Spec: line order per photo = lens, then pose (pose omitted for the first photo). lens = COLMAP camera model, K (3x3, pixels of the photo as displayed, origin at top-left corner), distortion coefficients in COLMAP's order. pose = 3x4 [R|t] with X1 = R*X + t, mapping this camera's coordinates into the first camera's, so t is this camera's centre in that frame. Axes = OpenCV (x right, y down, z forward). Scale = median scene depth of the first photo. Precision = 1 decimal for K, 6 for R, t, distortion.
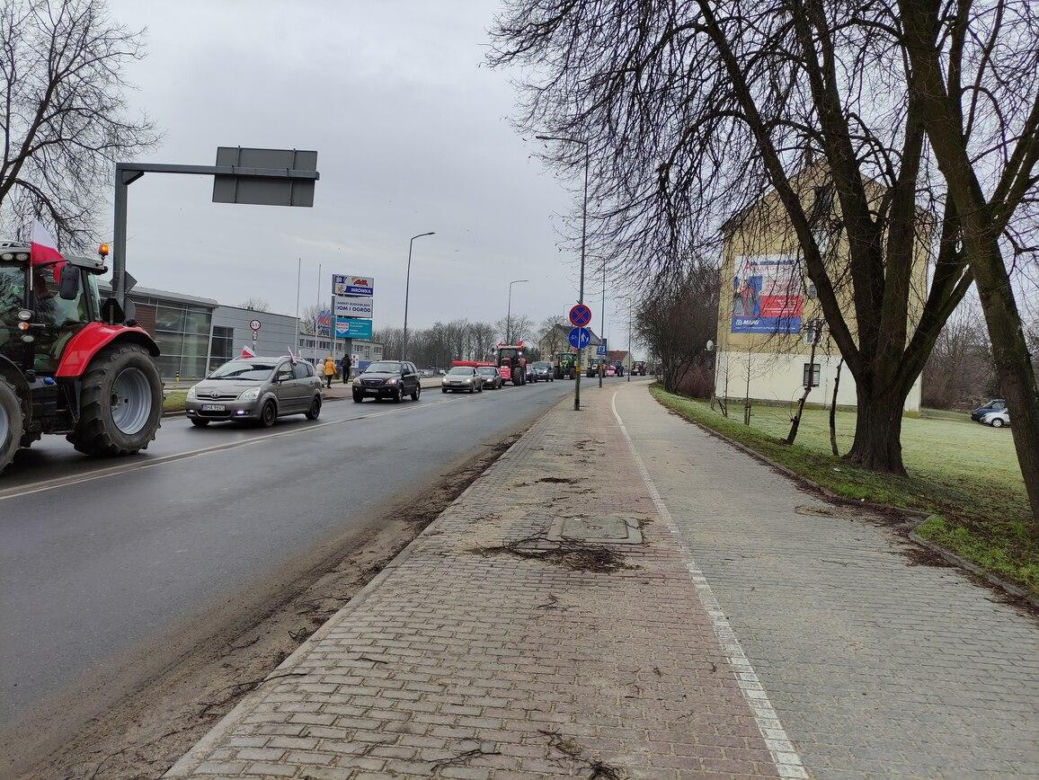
lens RADIAL K [[794.9, 0, 526.2], [0, 794.9, 392.8], [0, 0, 1]] dist [0.049151, -0.036525]
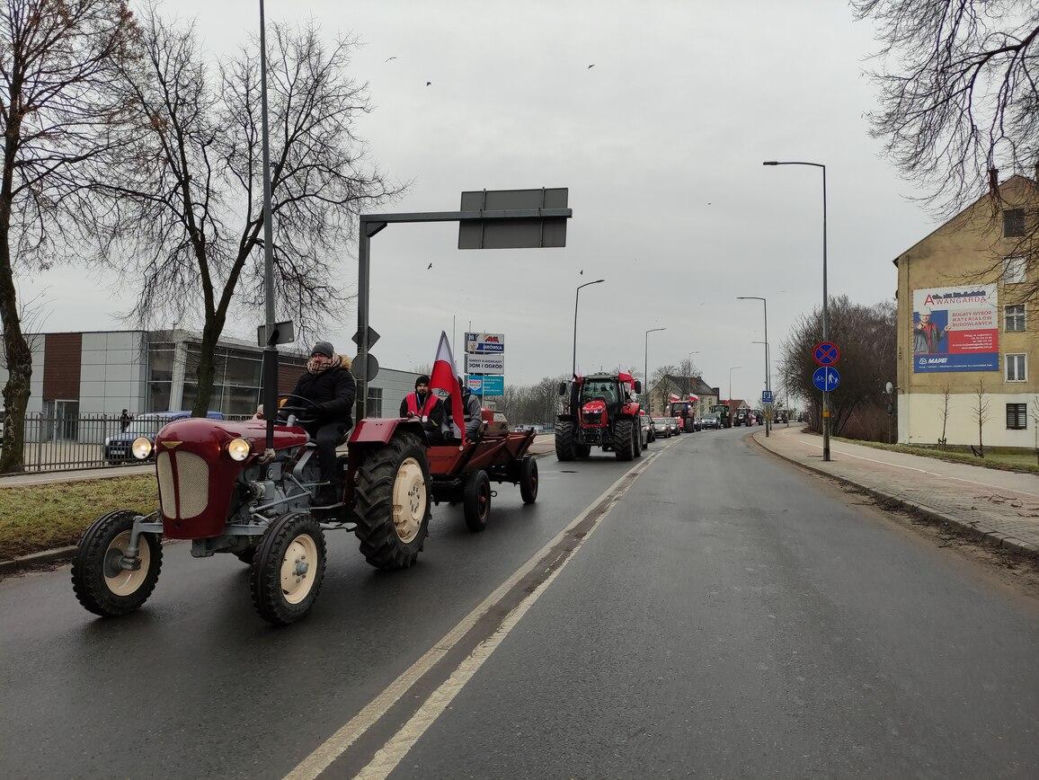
lens RADIAL K [[794.9, 0, 518.6], [0, 794.9, 390.3], [0, 0, 1]] dist [0.049151, -0.036525]
pose [[0.991417, -0.036766, -0.125465, -0.202540], [0.027639, 0.996896, -0.073720, -0.000862], [0.127786, 0.069620, 0.989355, 0.090125]]
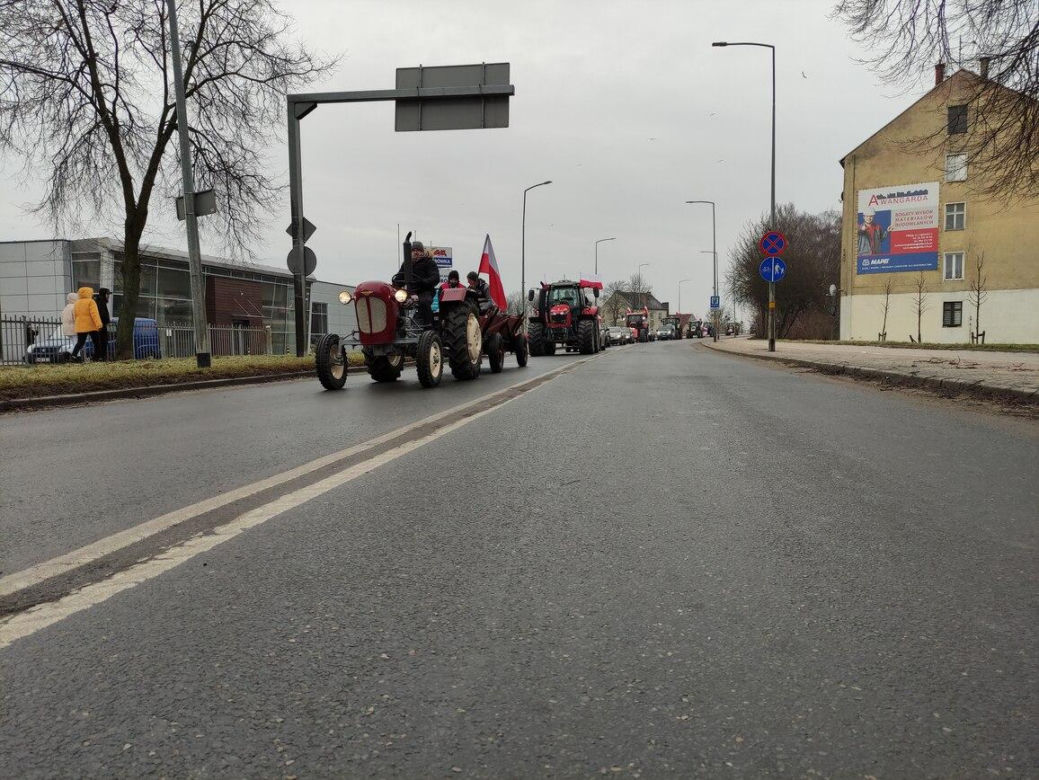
lens RADIAL K [[794.9, 0, 521.9], [0, 794.9, 397.3], [0, 0, 1]] dist [0.049151, -0.036525]
pose [[0.996415, -0.052327, -0.066473, -0.200292], [0.054812, 0.997843, 0.036118, 0.031826], [0.064439, -0.039632, 0.997134, 0.107251]]
